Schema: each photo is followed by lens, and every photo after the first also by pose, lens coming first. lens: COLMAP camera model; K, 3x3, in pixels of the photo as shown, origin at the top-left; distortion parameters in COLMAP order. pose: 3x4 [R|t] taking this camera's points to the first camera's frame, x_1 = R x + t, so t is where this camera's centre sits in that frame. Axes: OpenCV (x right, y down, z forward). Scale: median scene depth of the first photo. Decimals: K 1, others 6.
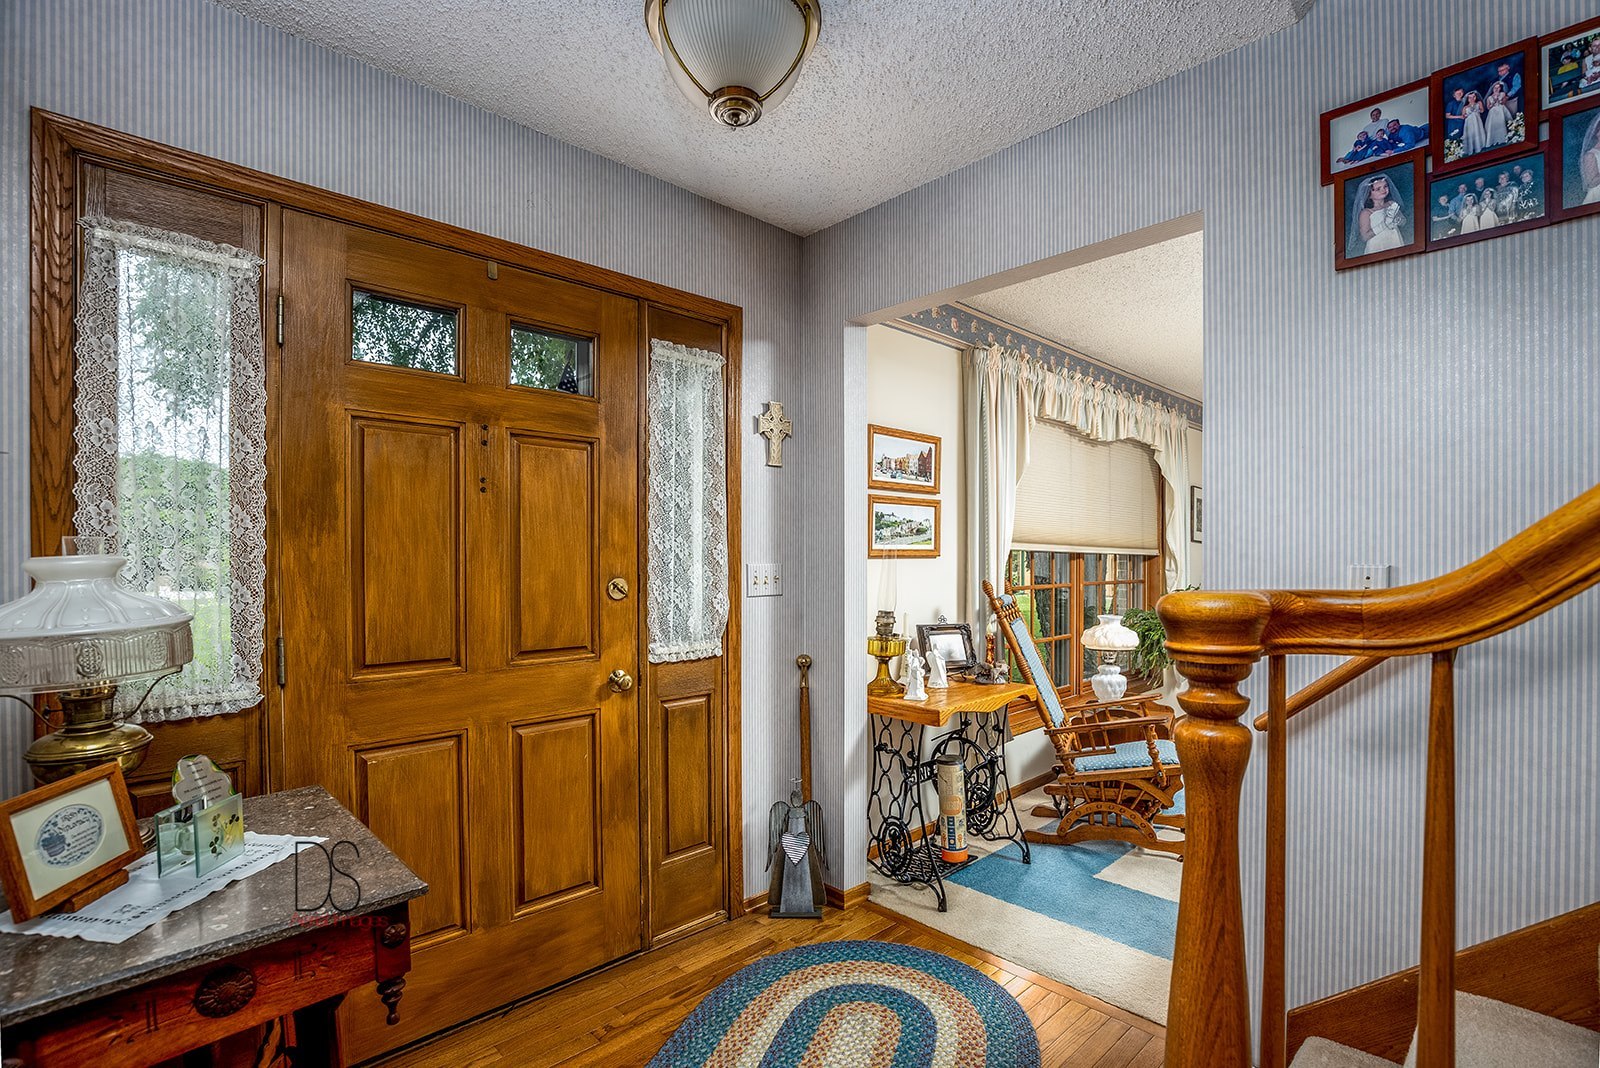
lens RADIAL K [[760.2, 0, 800.9], [0, 760.2, 548.9], [0, 0, 1]] dist [-0.024317, 0.002093]
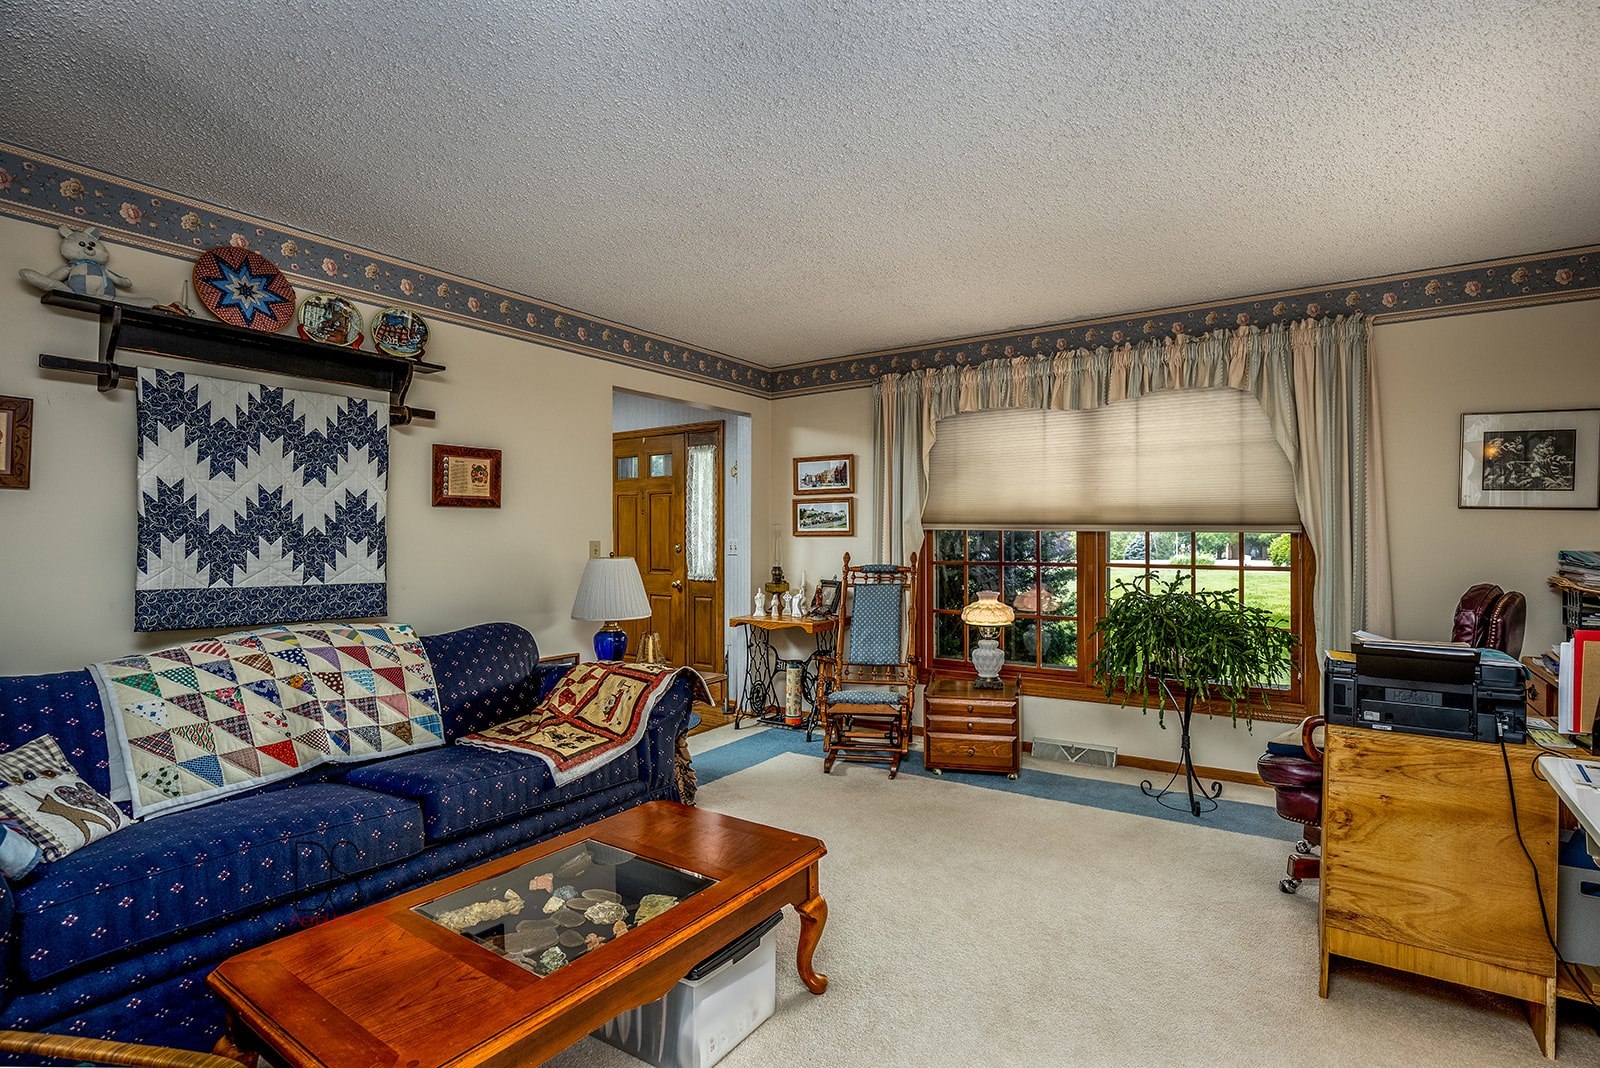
lens RADIAL K [[760.2, 0, 803.9], [0, 760.2, 534.2], [0, 0, 1]] dist [-0.024317, 0.002093]
pose [[0.196648, -0.008826, -0.980434, 1.713720], [0.005476, 0.999954, -0.007904, 0.019769], [0.980459, -0.003815, 0.196688, 0.666926]]
